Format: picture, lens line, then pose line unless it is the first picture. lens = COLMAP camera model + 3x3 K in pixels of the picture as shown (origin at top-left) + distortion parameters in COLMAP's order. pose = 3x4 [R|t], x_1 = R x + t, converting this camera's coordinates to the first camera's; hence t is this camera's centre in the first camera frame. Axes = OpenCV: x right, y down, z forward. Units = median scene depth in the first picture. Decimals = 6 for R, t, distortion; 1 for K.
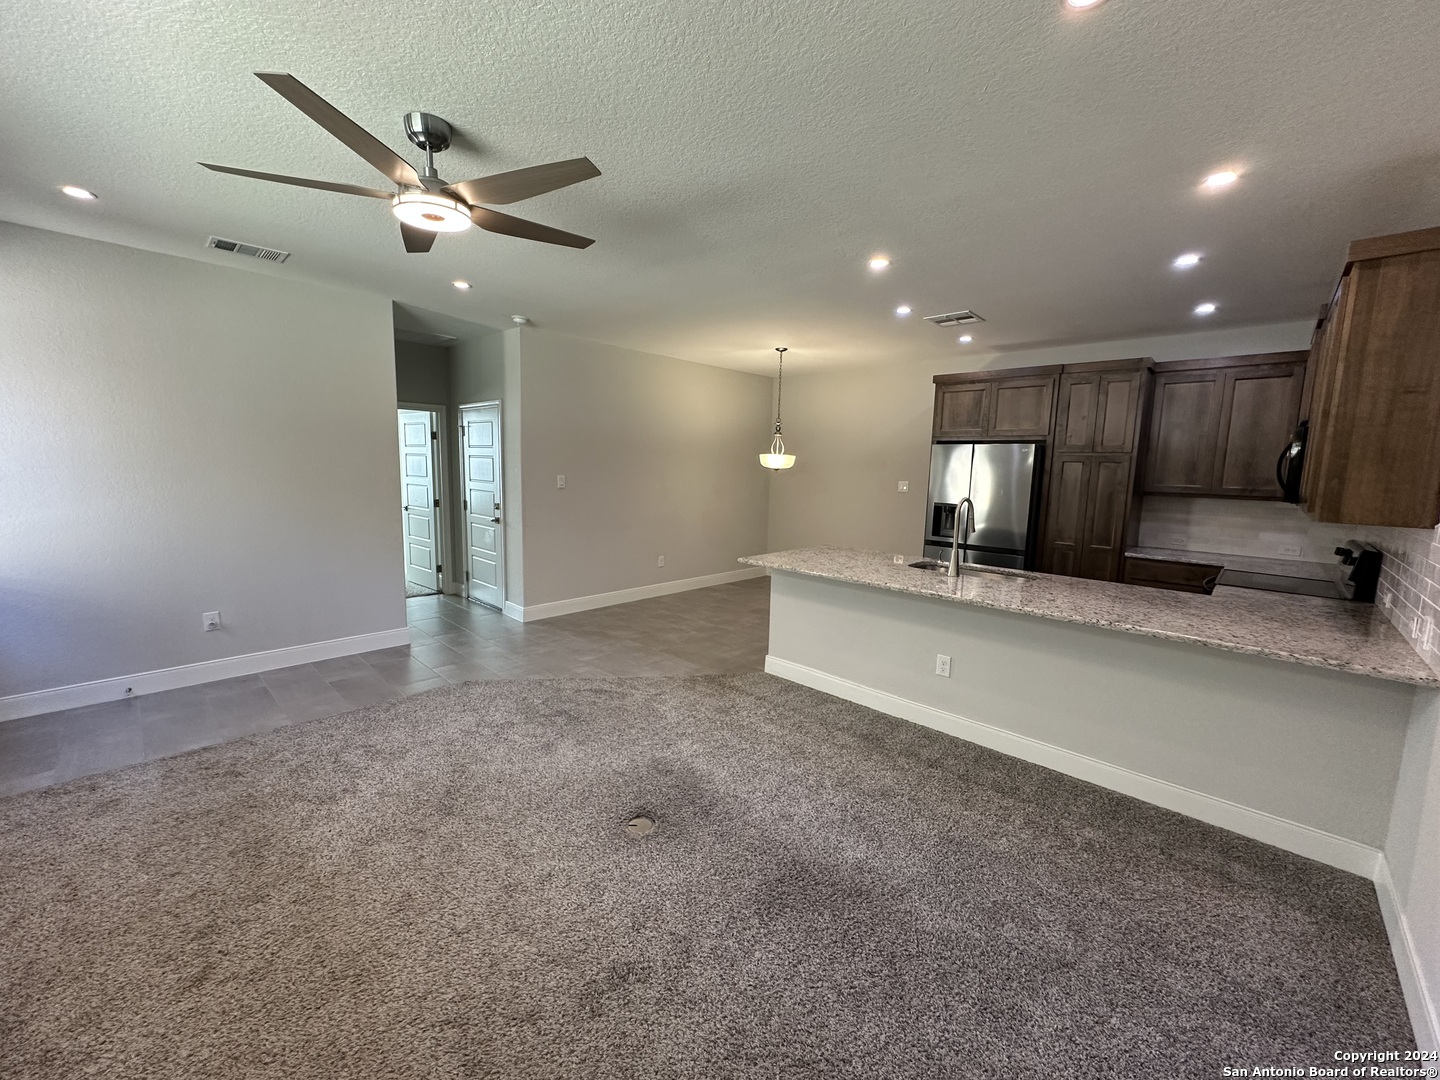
lens RADIAL K [[576.3, 0, 716.0], [0, 576.3, 537.9], [0, 0, 1]] dist [-0.002420, 0.000443]
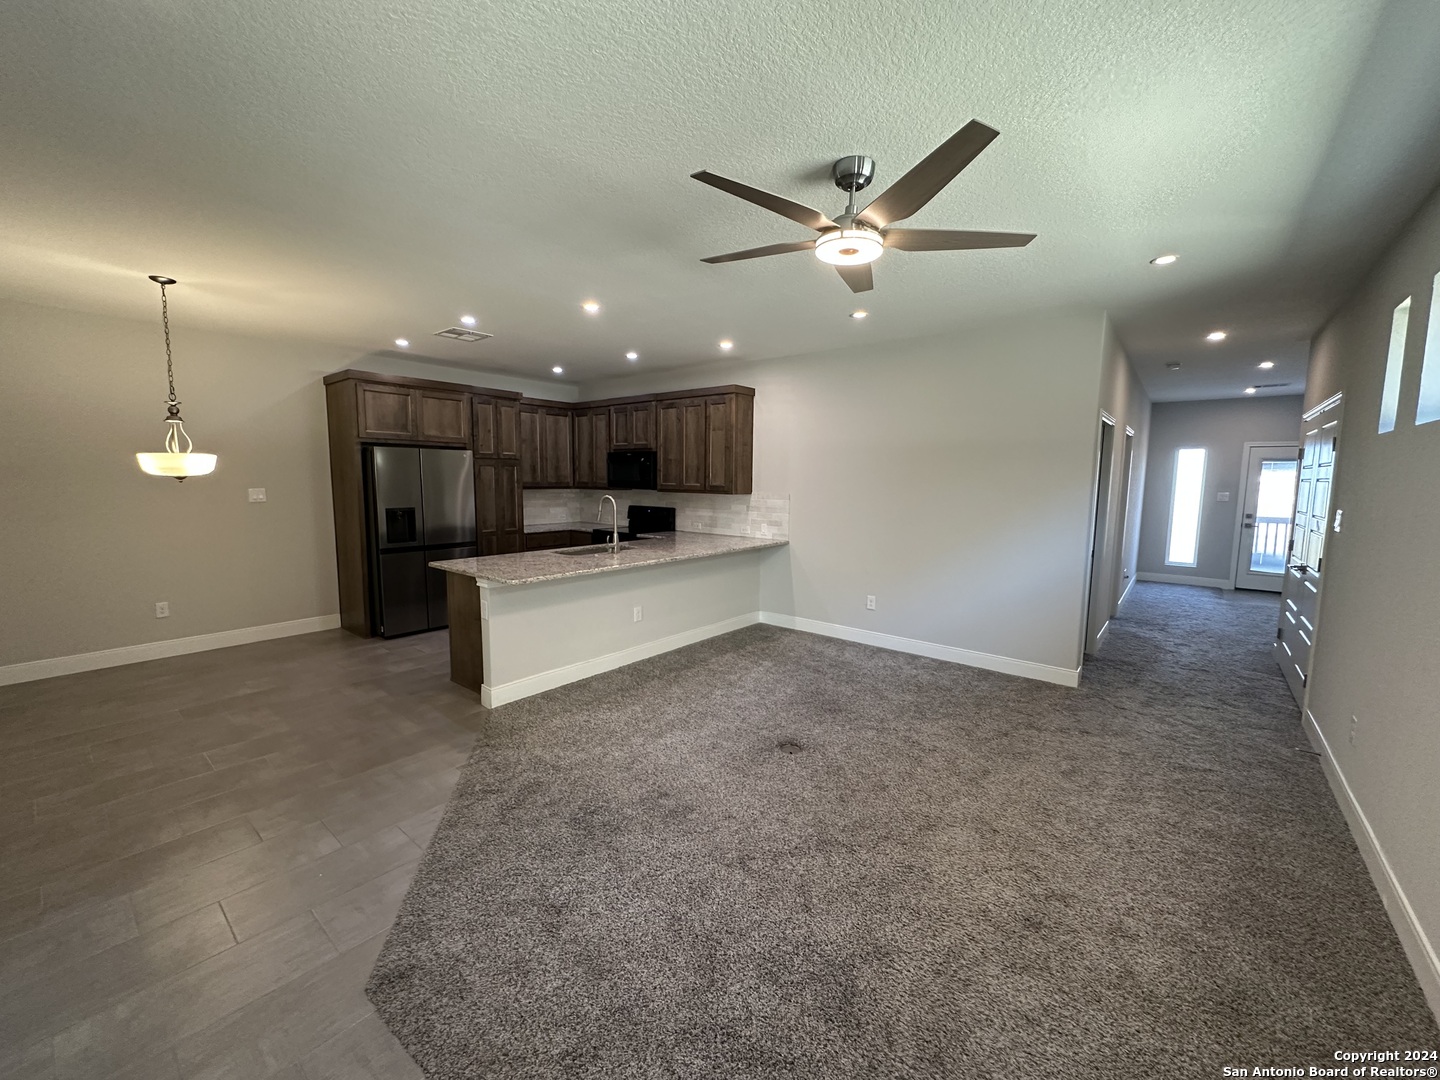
lens RADIAL K [[576.3, 0, 718.5], [0, 576.3, 540.1], [0, 0, 1]] dist [-0.002420, 0.000443]
pose [[-0.076721, -0.133415, 0.988086, -0.713716], [0.116775, 0.982984, 0.141793, -0.095984], [-0.990191, 0.126262, -0.059836, 0.623602]]
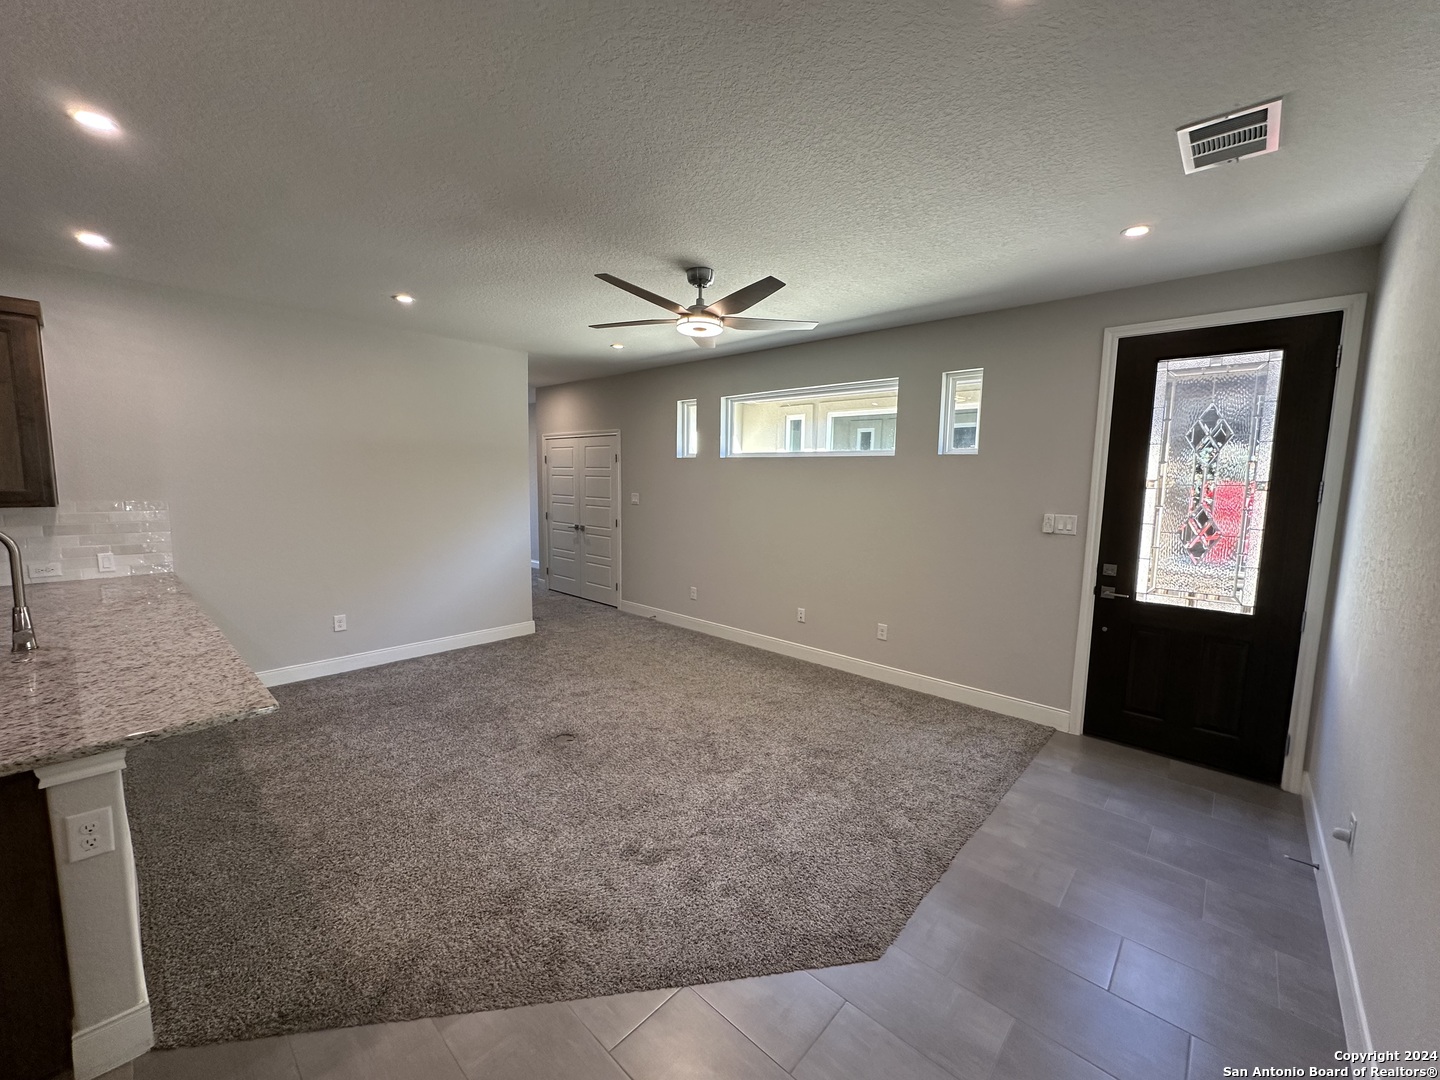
lens RADIAL K [[576.3, 0, 729.6], [0, 576.3, 535.9], [0, 0, 1]] dist [-0.002420, 0.000443]
pose [[-0.998719, -0.036323, -0.035237, -0.241130], [-0.043563, 0.971411, 0.233375, -0.171062], [0.025752, 0.234611, -0.971748, 1.185738]]
